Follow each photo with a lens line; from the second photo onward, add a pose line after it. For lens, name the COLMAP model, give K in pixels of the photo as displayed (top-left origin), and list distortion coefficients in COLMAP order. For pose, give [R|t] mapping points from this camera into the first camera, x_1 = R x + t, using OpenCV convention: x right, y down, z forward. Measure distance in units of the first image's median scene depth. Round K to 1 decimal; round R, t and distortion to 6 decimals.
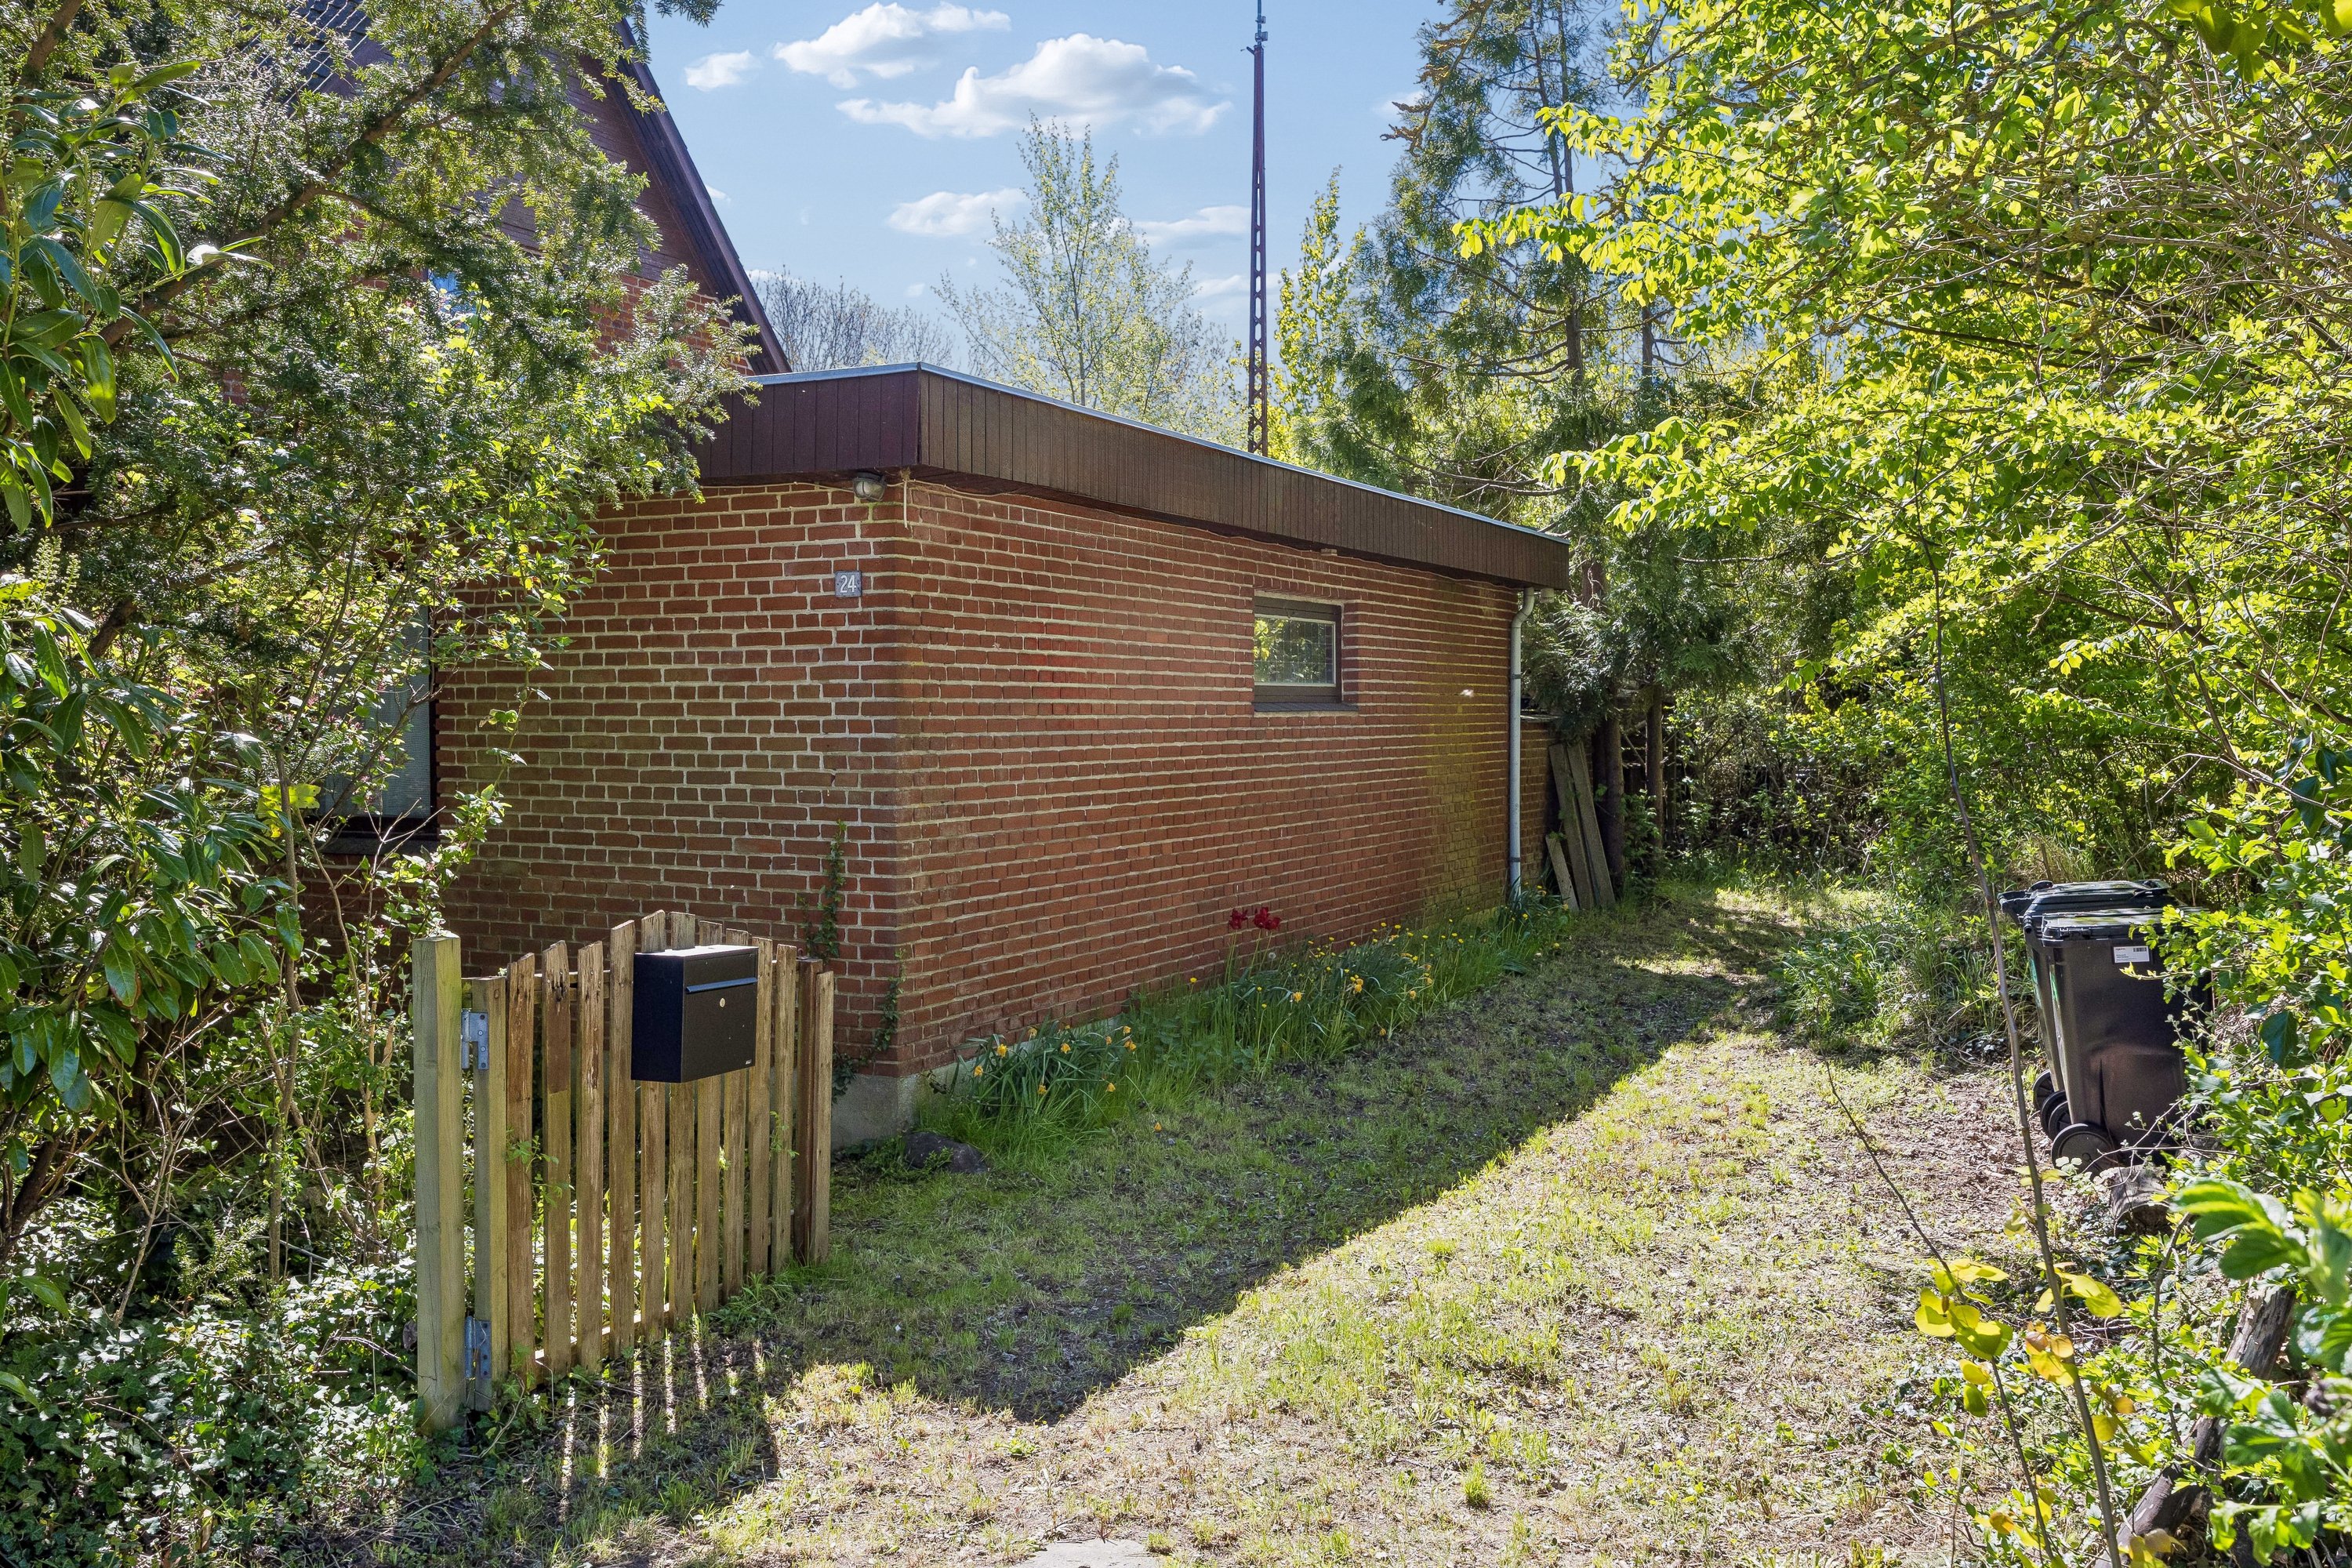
lens RADIAL K [[1967.0, 0, 1172.4], [0, 1967.0, 789.6], [0, 0, 1]] dist [0.004642, 0.000991]
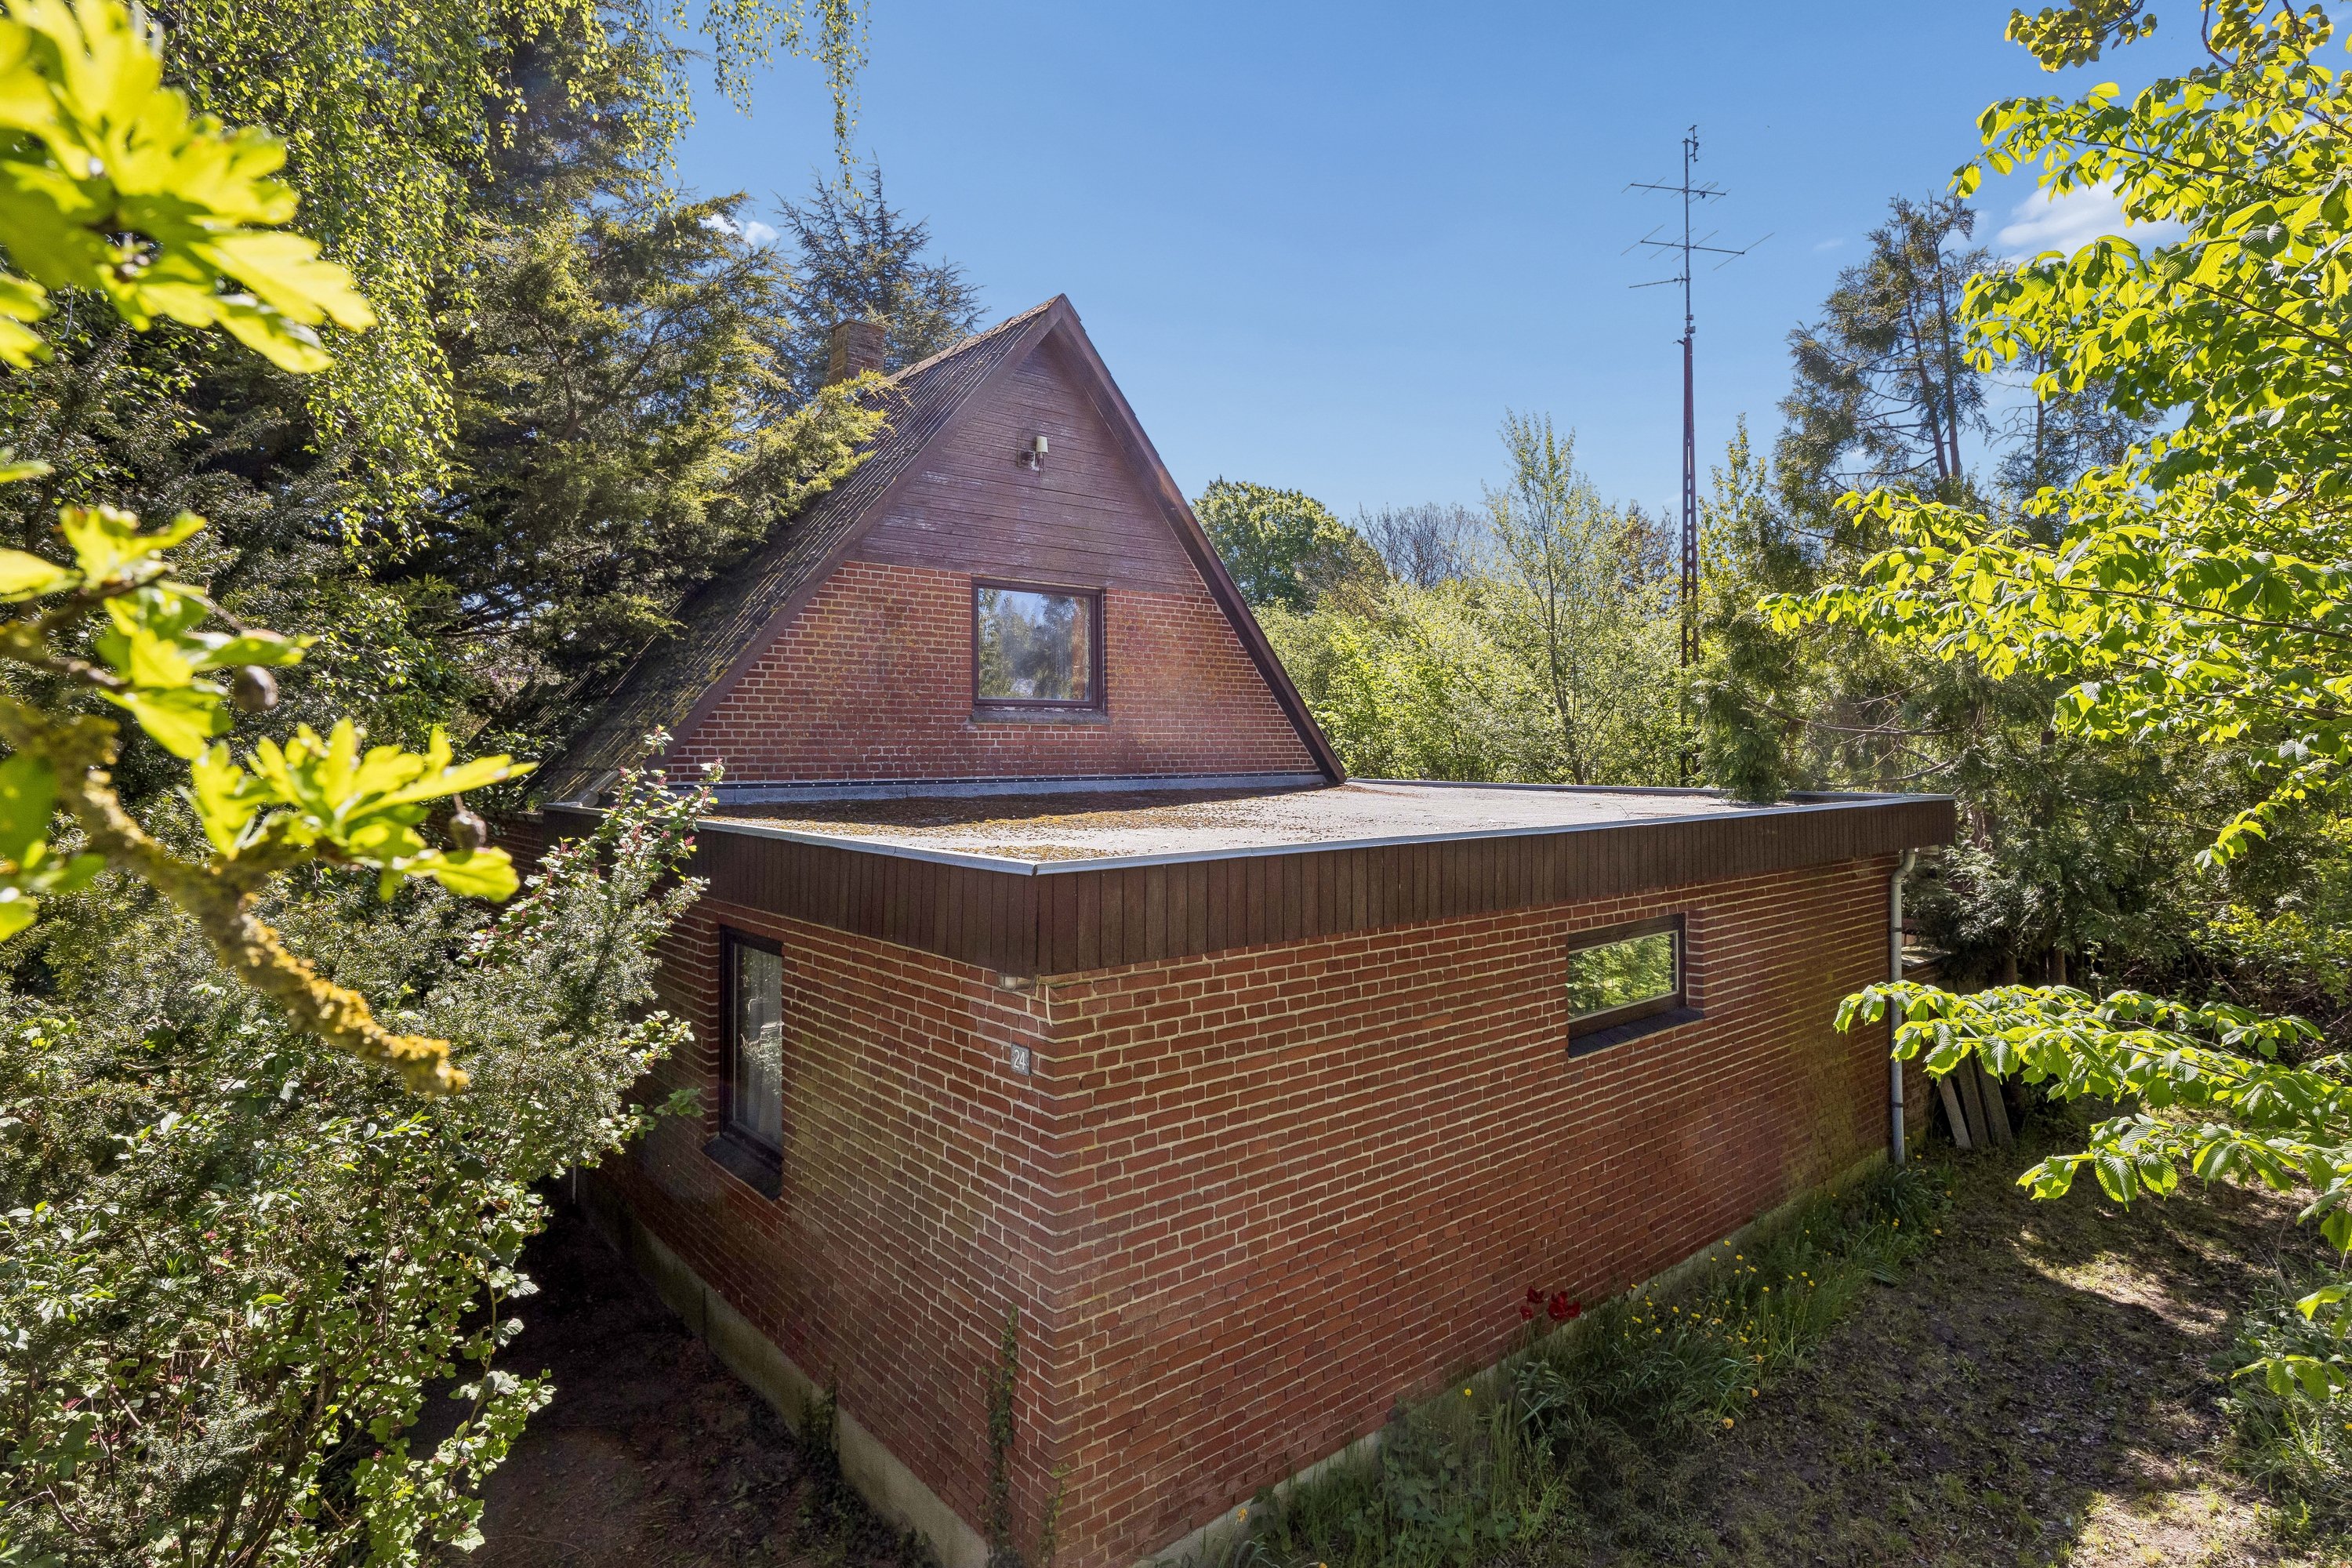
lens RADIAL K [[1243.9, 0, 1171.0], [0, 1243.9, 760.0], [0, 0, 1]] dist [-0.019019, -0.000177]
pose [[0.924560, -0.004713, -0.381007, 0.069051], [-0.011423, 0.999131, -0.040078, -0.117974], [0.380865, 0.041407, 0.923703, 0.243986]]
